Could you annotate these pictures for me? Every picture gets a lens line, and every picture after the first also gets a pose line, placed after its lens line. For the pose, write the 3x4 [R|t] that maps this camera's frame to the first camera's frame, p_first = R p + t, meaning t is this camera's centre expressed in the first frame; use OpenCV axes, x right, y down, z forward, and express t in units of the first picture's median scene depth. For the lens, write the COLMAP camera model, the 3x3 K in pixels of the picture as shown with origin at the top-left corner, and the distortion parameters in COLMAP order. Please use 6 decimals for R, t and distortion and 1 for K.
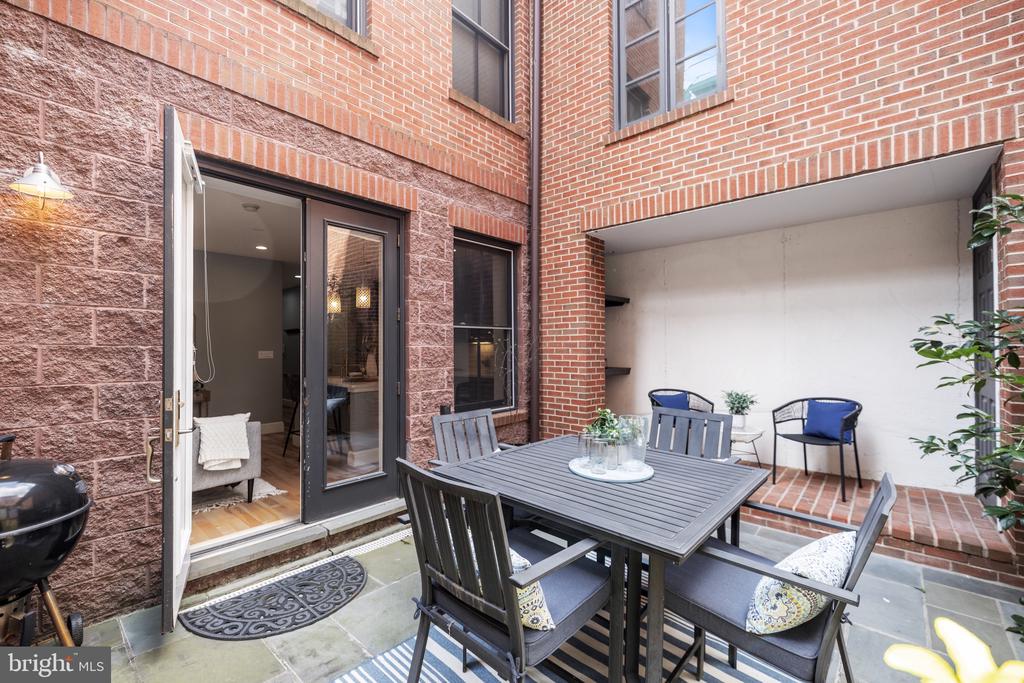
lens RADIAL K [[417.3, 0, 505.0], [0, 417.3, 340.7], [0, 0, 1]] dist [-0.002185, -0.000170]
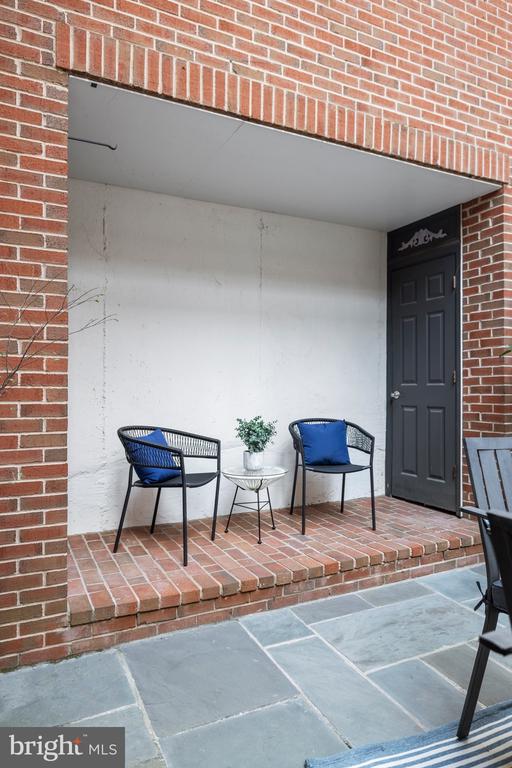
lens RADIAL K [[509.6, 0, 252.2], [0, 509.6, 386.3], [0, 0, 1]] dist [0.001656, -0.004456]
pose [[0.364957, 0.004736, 0.931012, -0.356032], [-0.016894, 0.999856, 0.001537, 0.092898], [-0.930871, -0.016289, 0.364984, 0.985069]]
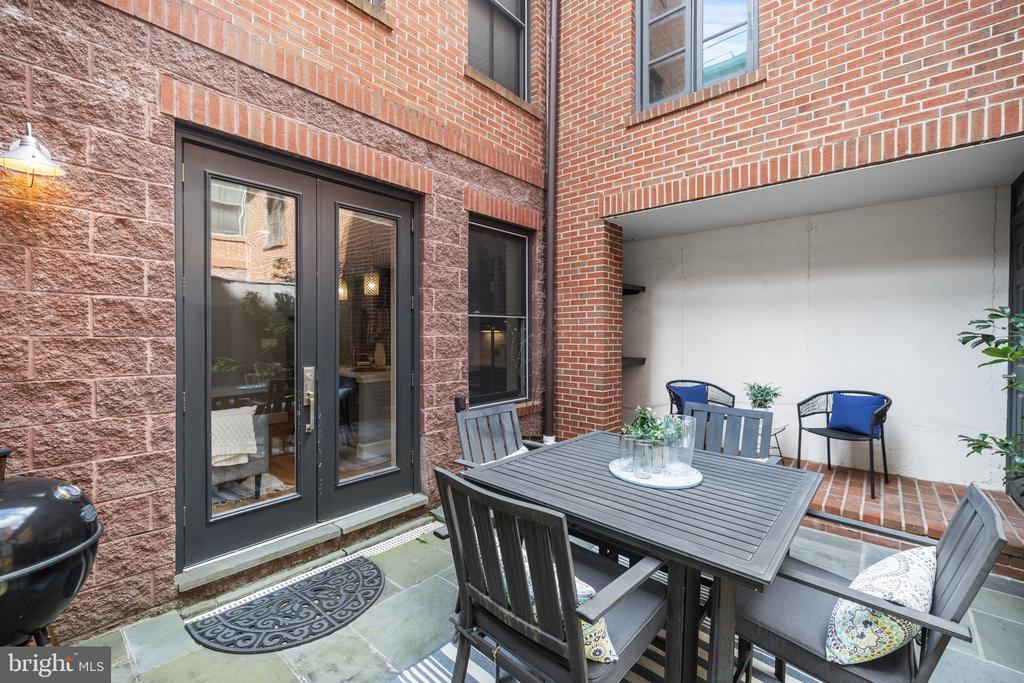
lens RADIAL K [[417.3, 0, 510.5], [0, 417.3, 335.2], [0, 0, 1]] dist [-0.002185, -0.000170]
pose [[0.999902, 0.004581, 0.013230, -0.056386], [-0.004836, 0.999803, 0.019260, -0.011065], [-0.013139, -0.019322, 0.999727, 0.053056]]
